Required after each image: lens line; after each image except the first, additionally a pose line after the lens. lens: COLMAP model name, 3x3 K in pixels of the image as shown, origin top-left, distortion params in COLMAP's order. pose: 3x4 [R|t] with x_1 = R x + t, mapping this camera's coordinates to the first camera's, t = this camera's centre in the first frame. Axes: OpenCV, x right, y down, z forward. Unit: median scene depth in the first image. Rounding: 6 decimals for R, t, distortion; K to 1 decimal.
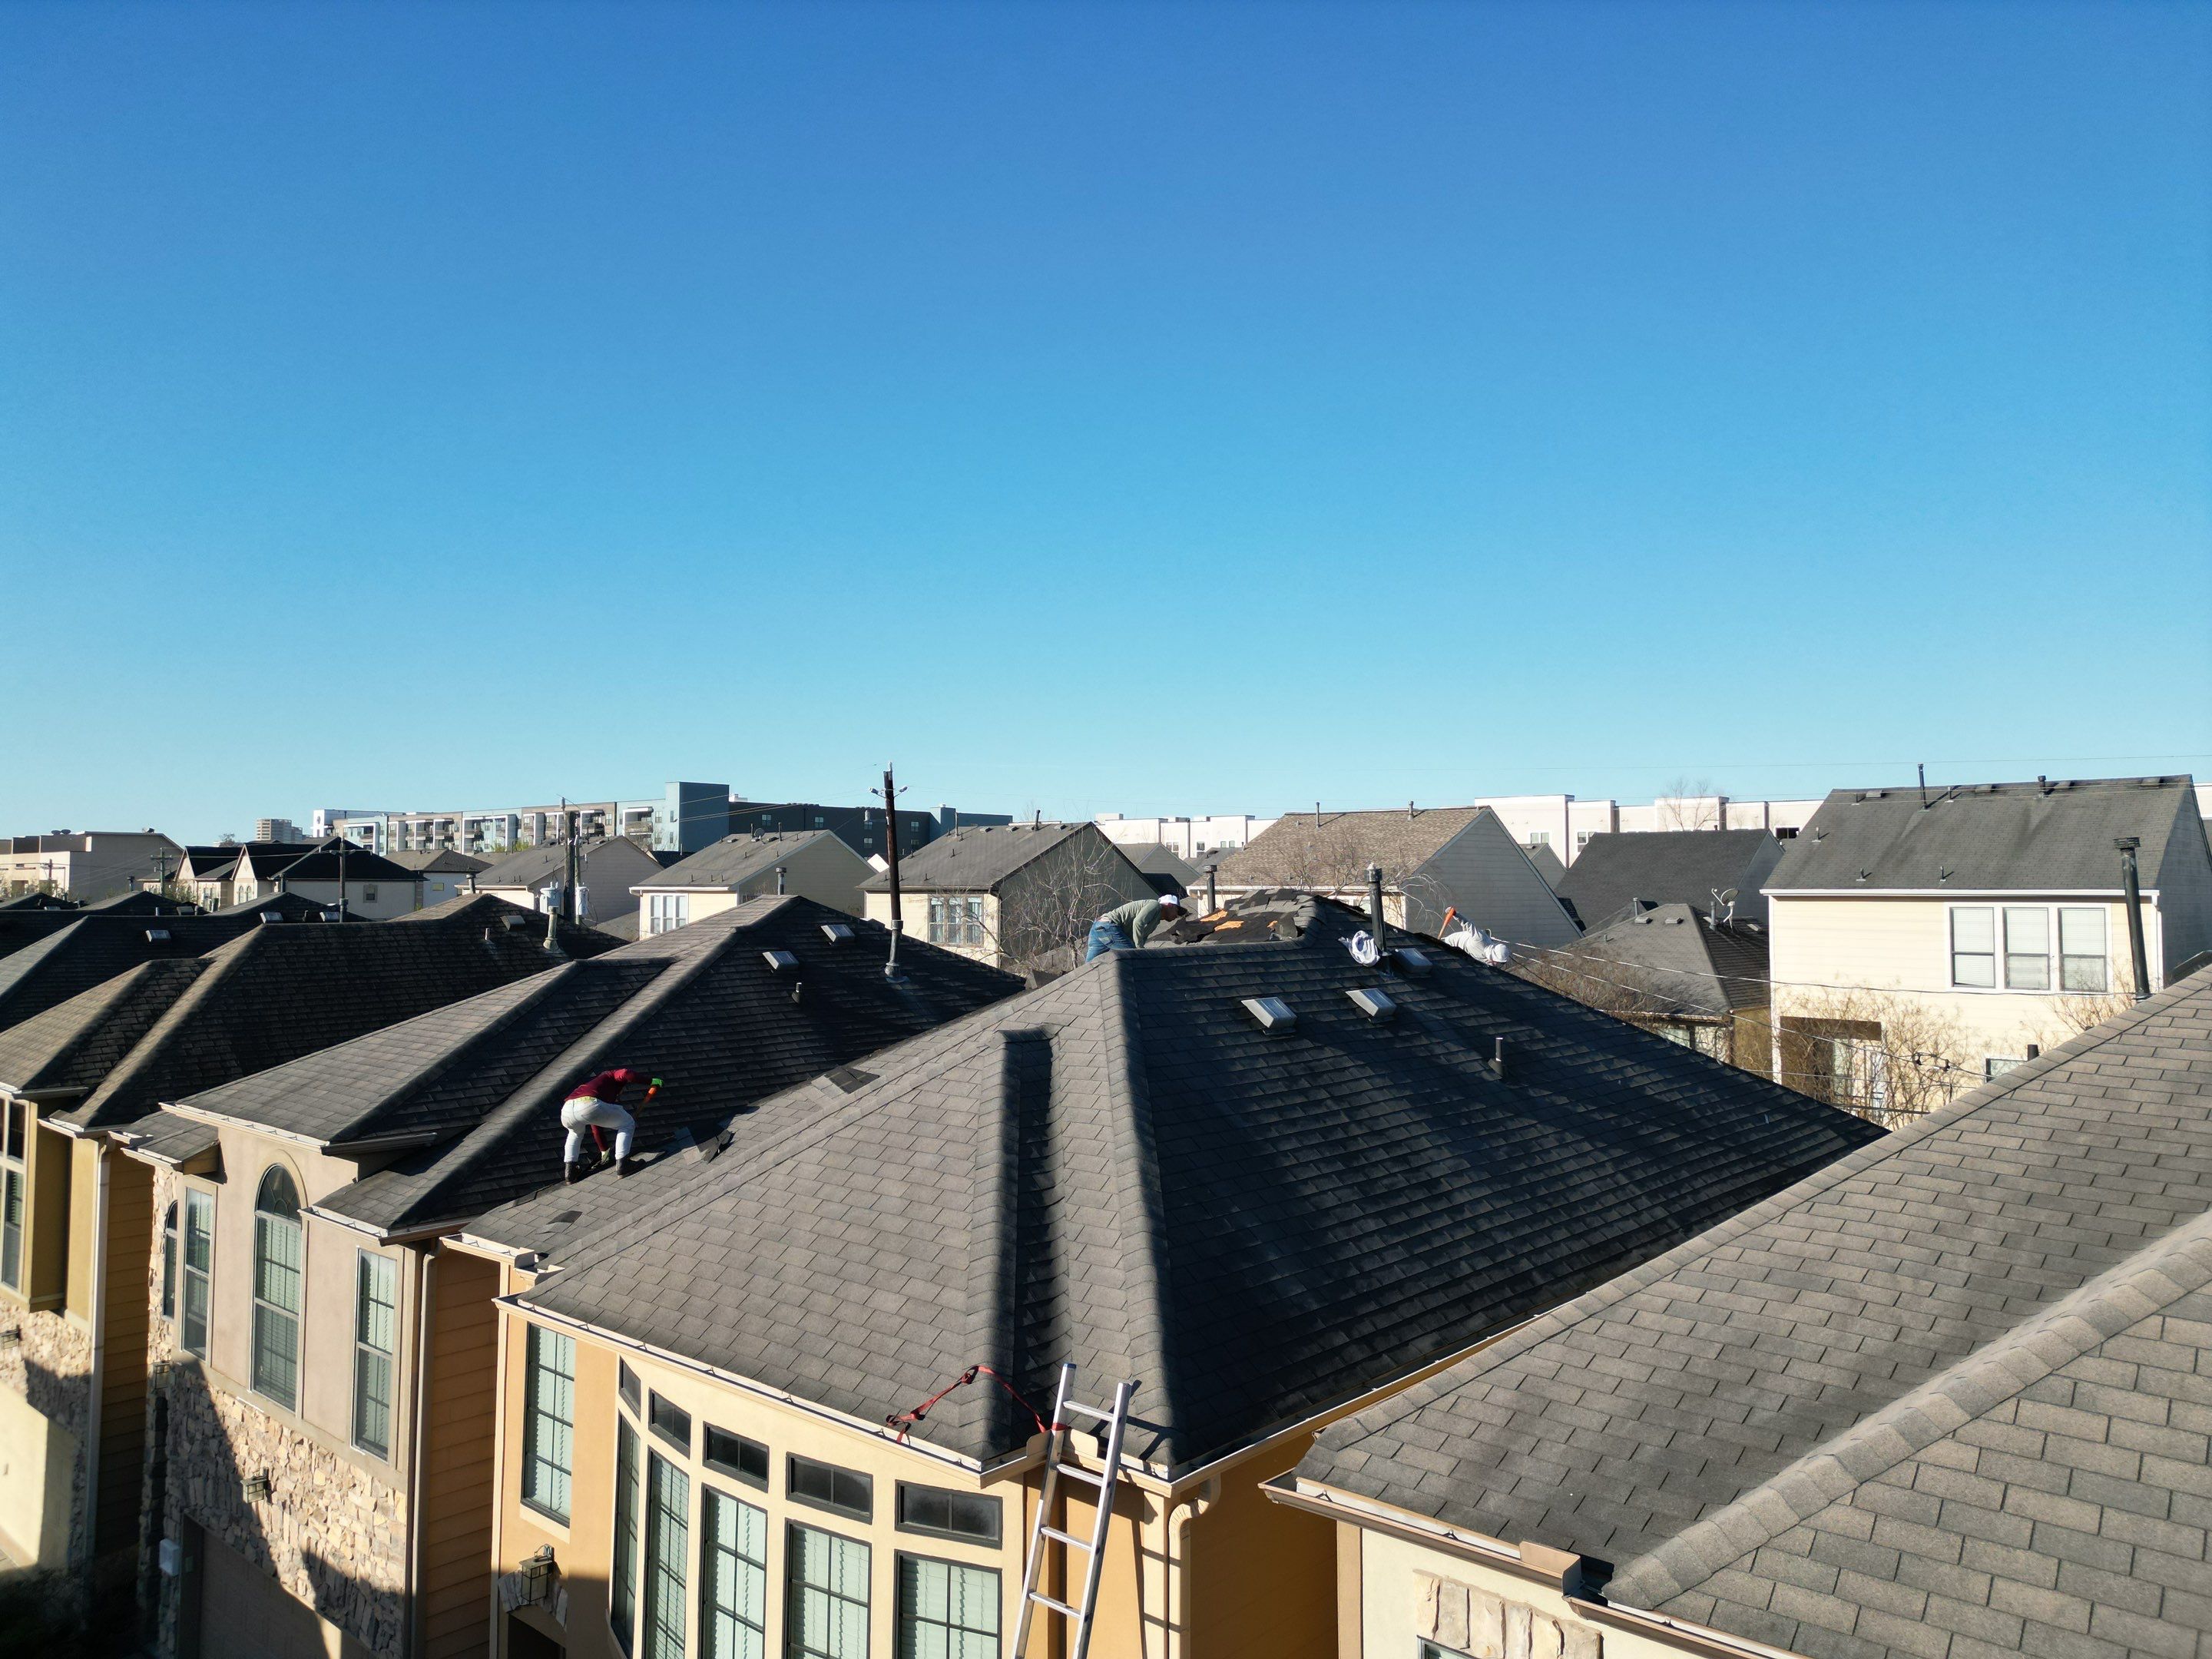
lens RADIAL K [[1537.4, 0, 1108.4], [0, 1537.4, 822.8], [0, 0, 1]] dist [0.073208, -0.067029]
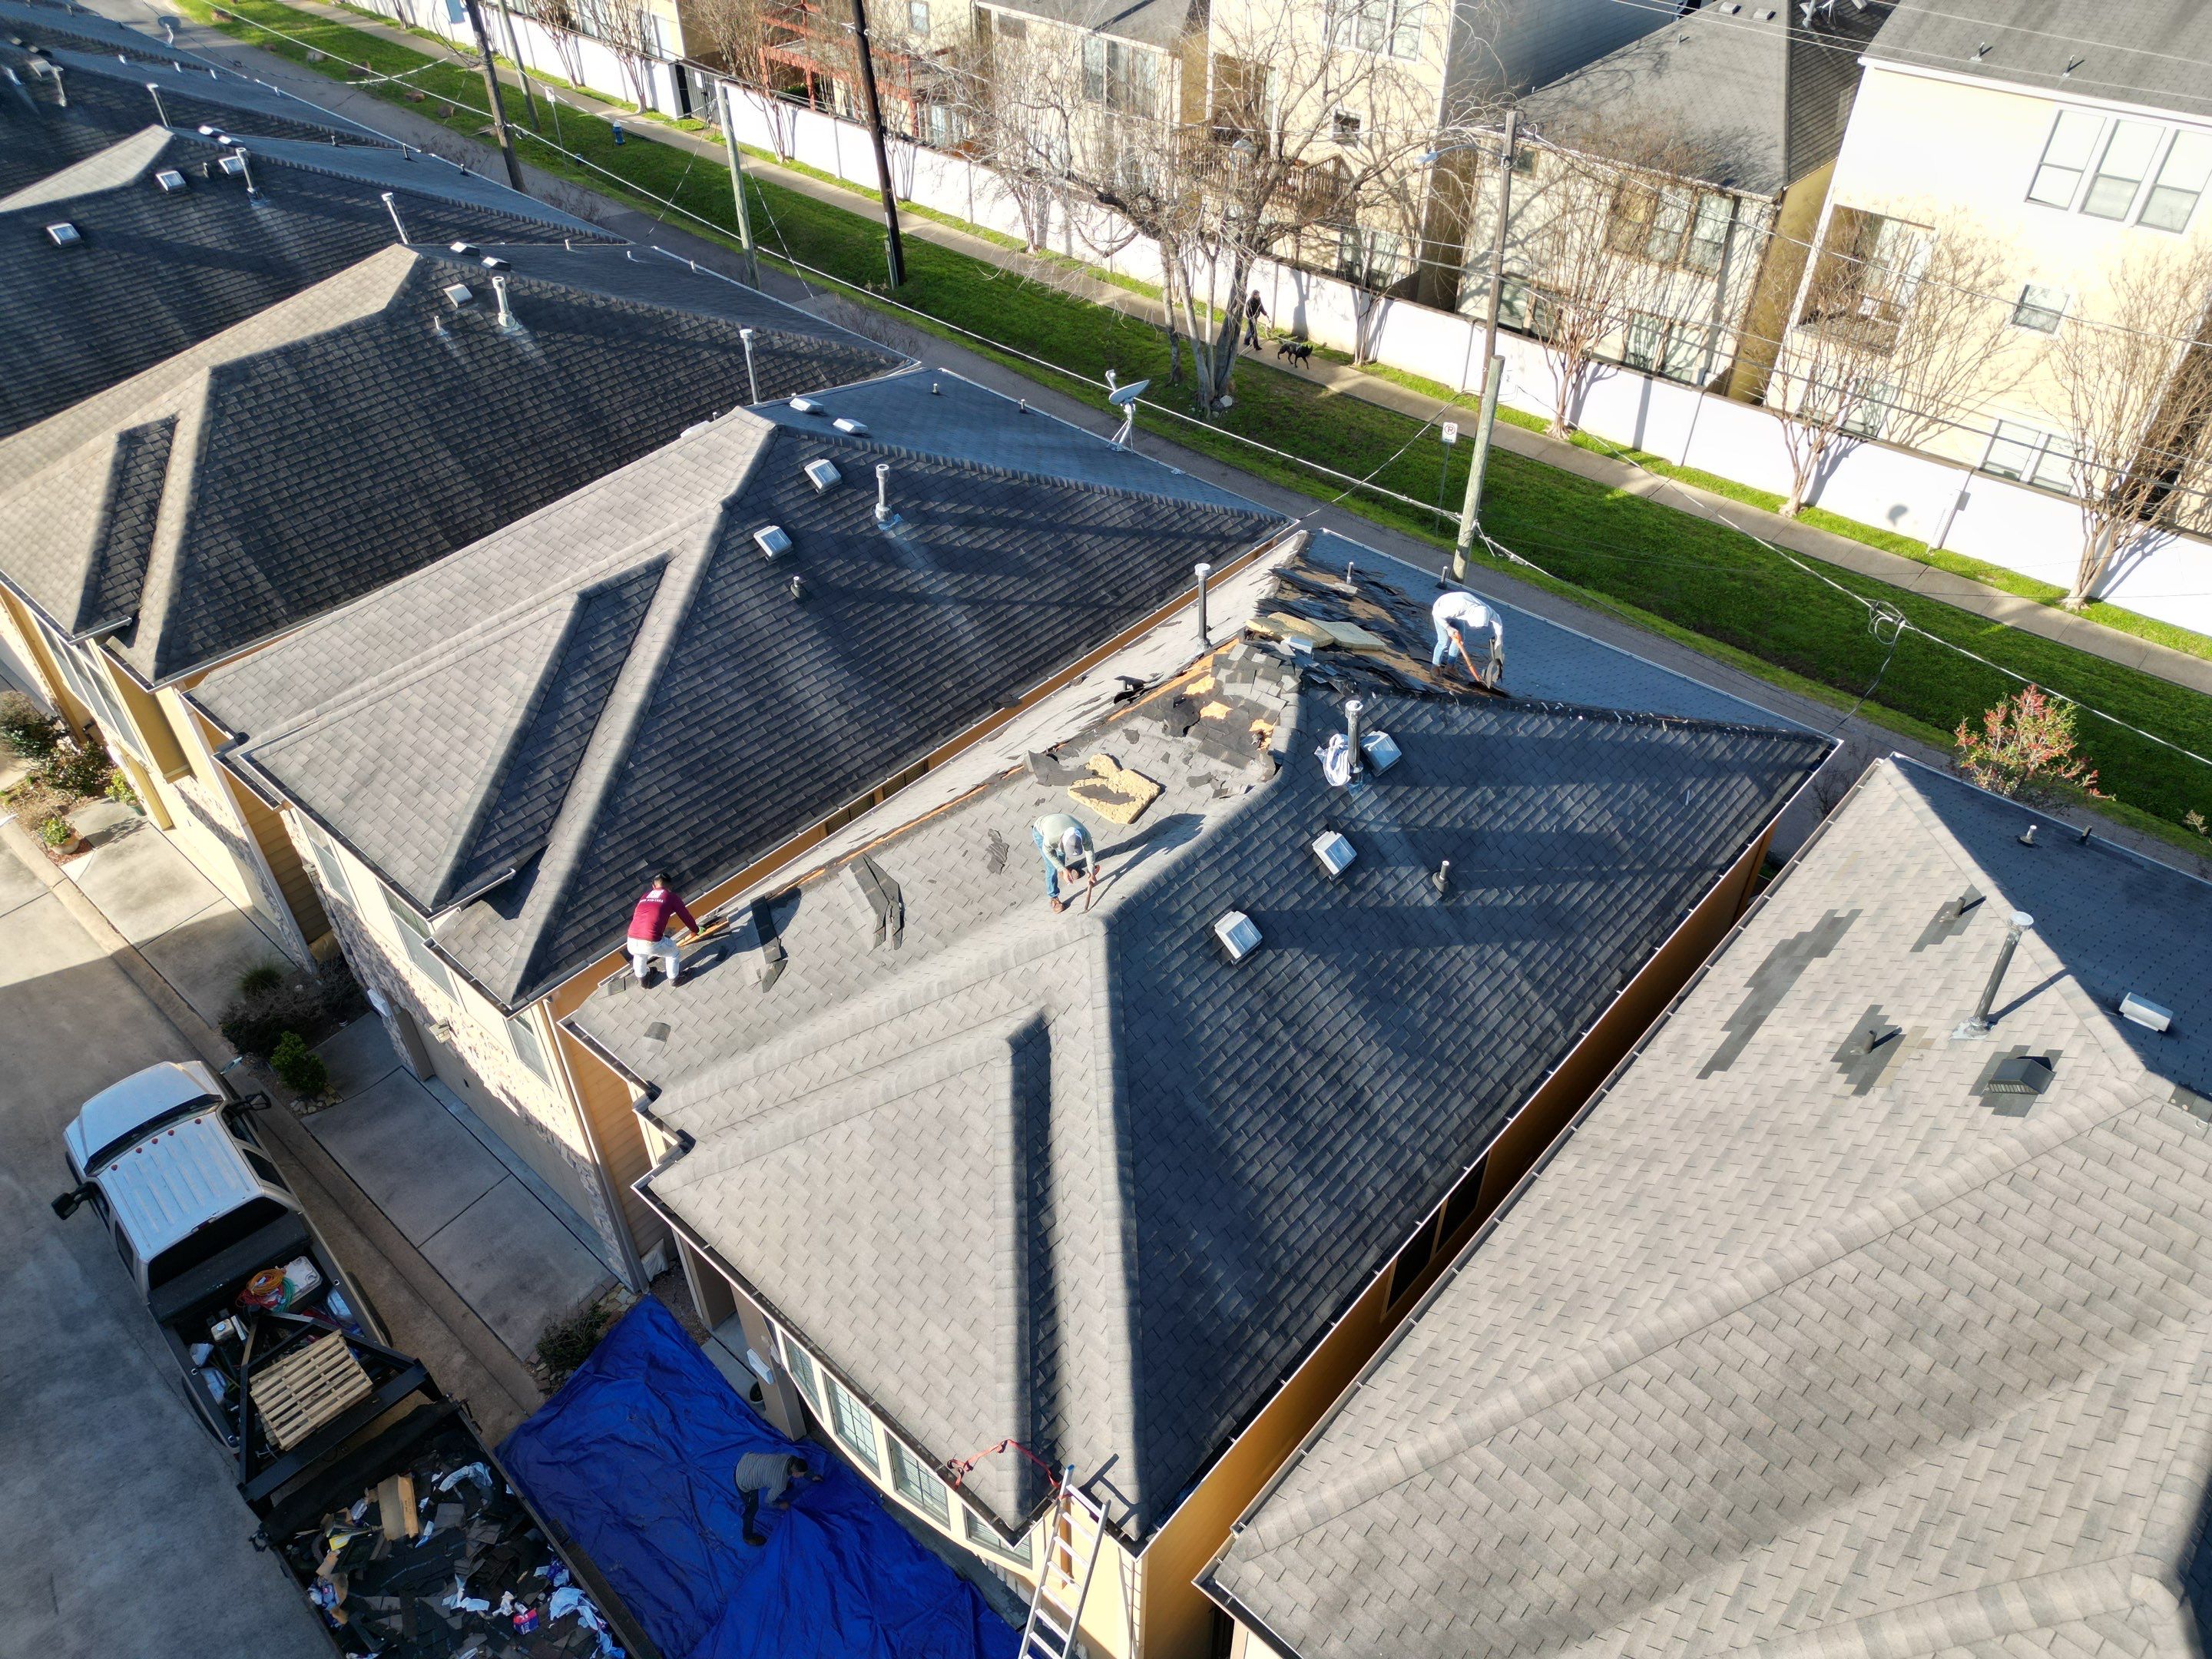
lens RADIAL K [[1537.4, 0, 1108.4], [0, 1537.4, 822.8], [0, 0, 1]] dist [0.073208, -0.067029]
pose [[1.000000, -0.000873, 0.000266, 0.010211], [0.000455, 0.729263, 0.684234, -0.978826], [-0.000792, -0.684233, 0.729263, 0.303813]]
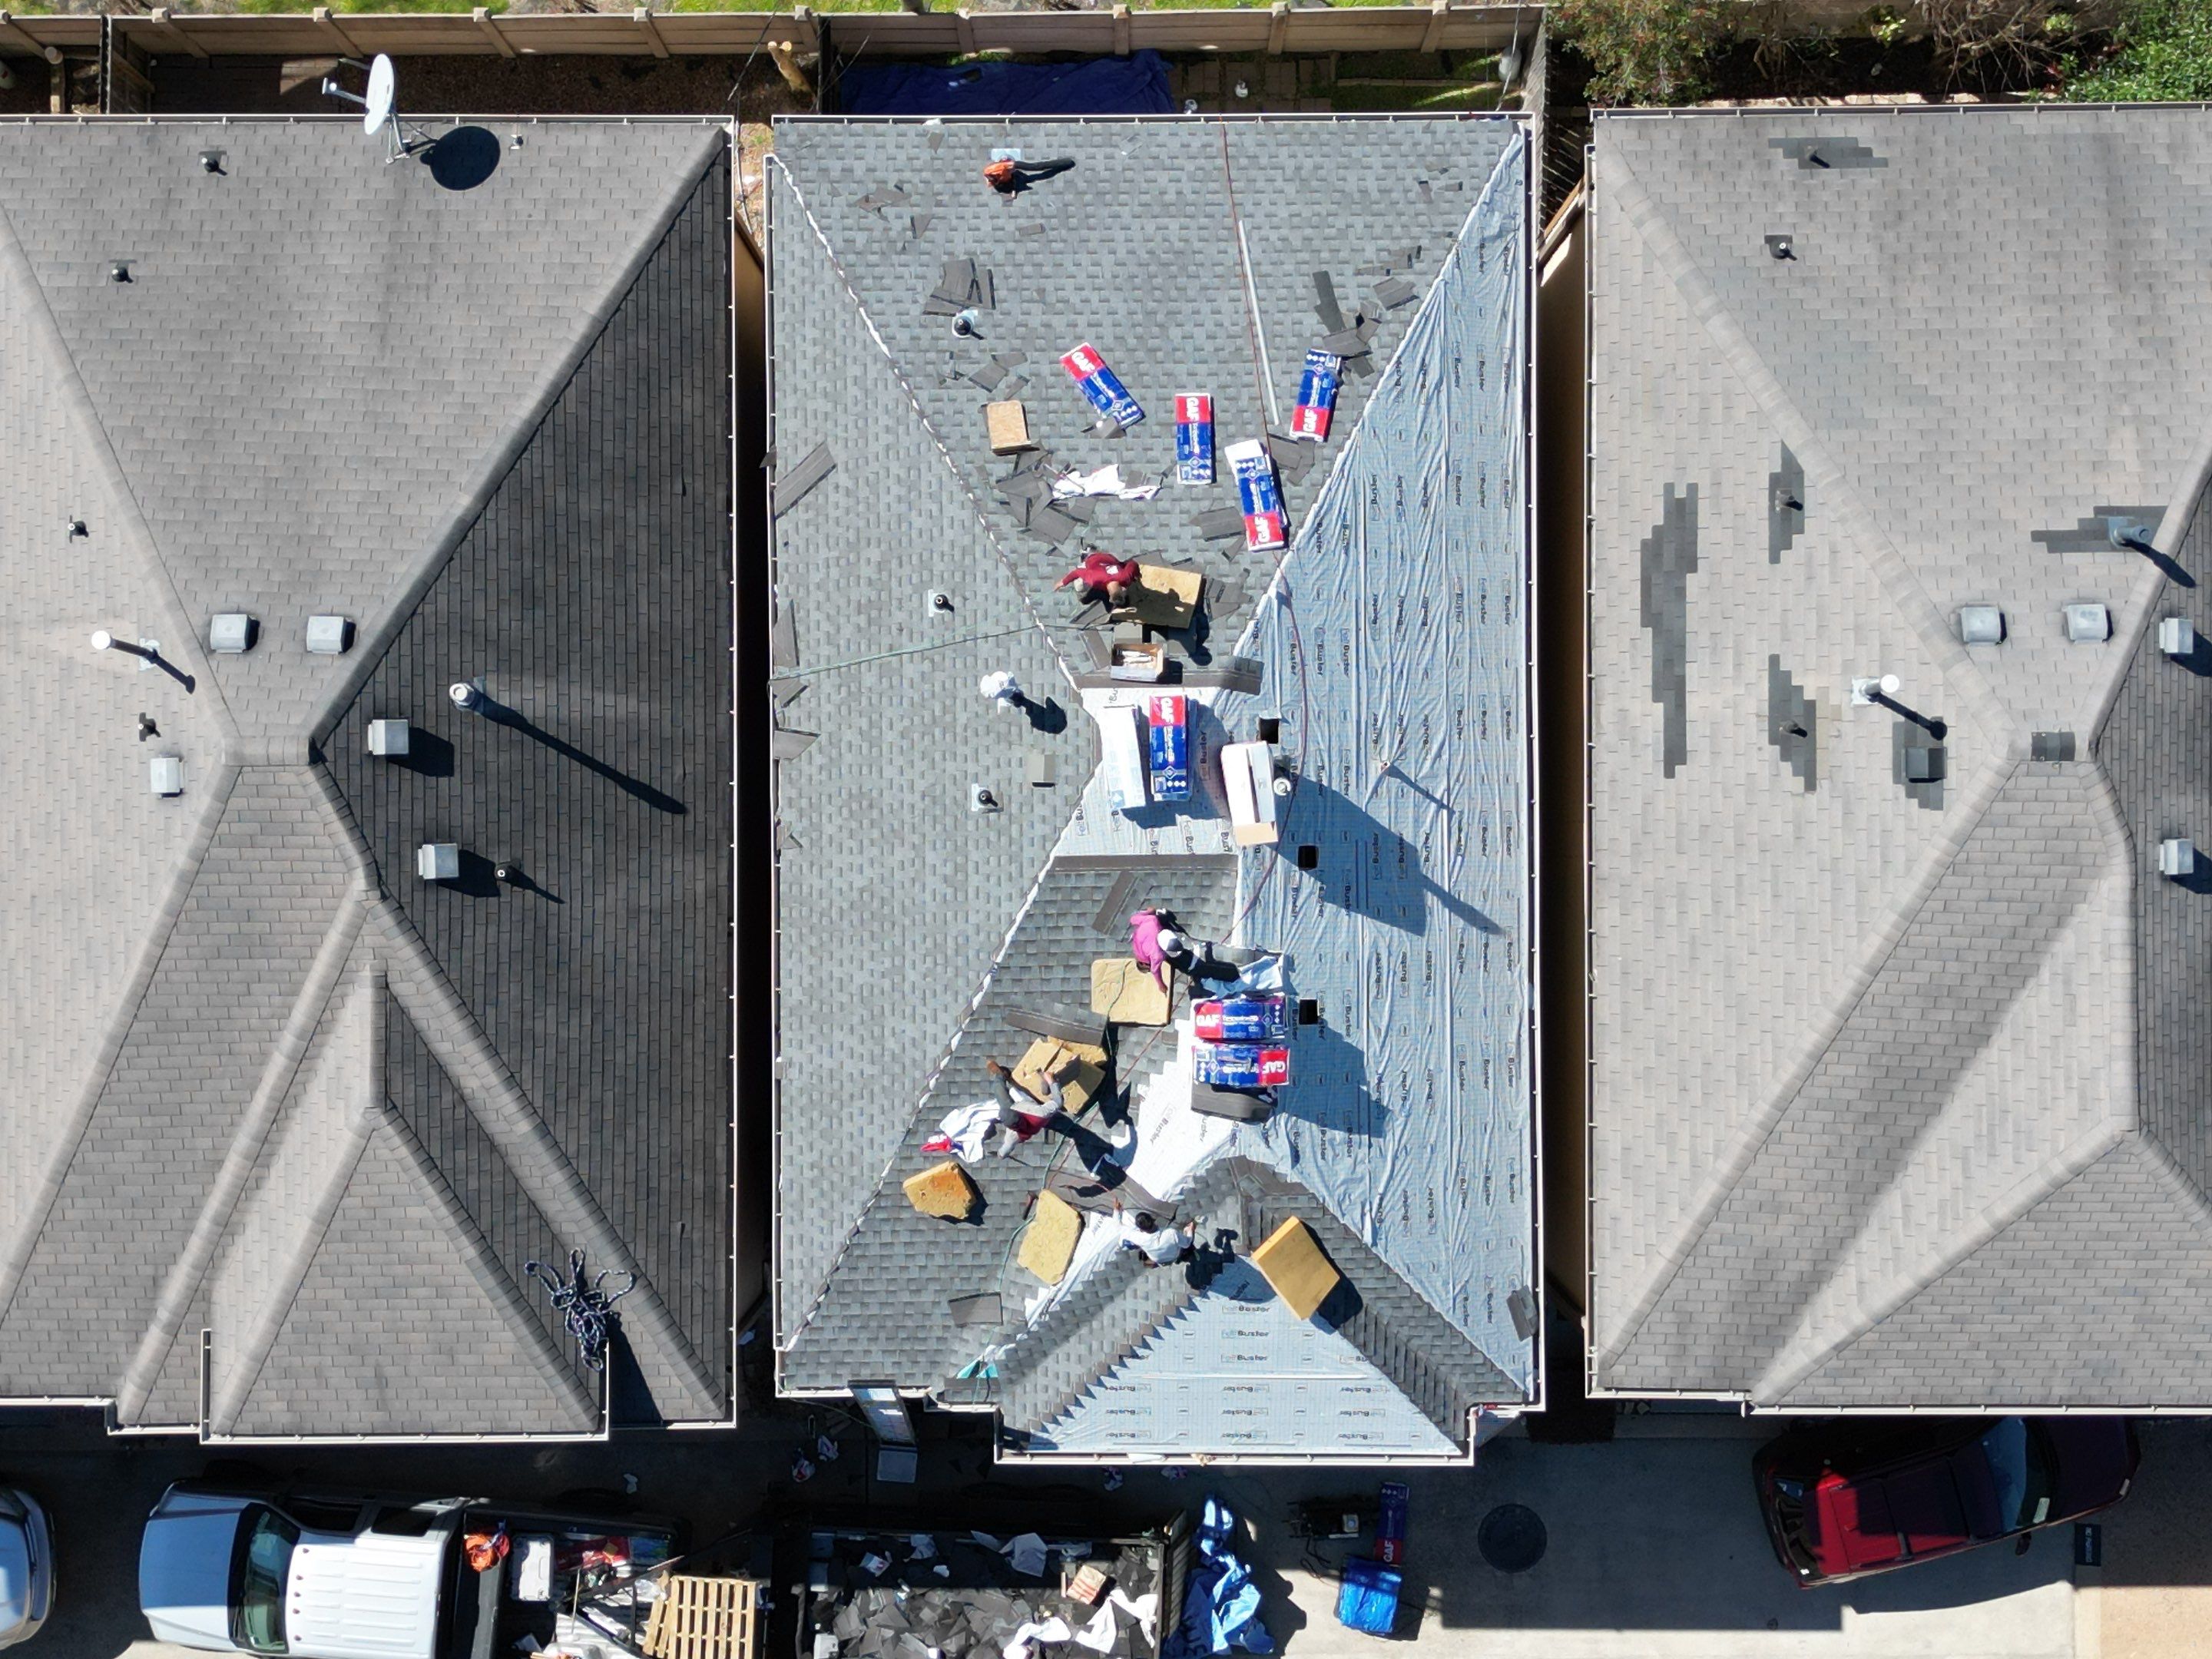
lens RADIAL K [[3078.3, 0, 1110.7], [0, 3078.3, 816.7], [0, 0, 1]] dist [0.157875, -0.452695]
pose [[0.742867, -0.669437, -0.001678, 0.124847], [-0.021257, -0.026093, 0.999433, -3.155339], [-0.669102, -0.742410, -0.033614, 1.779190]]
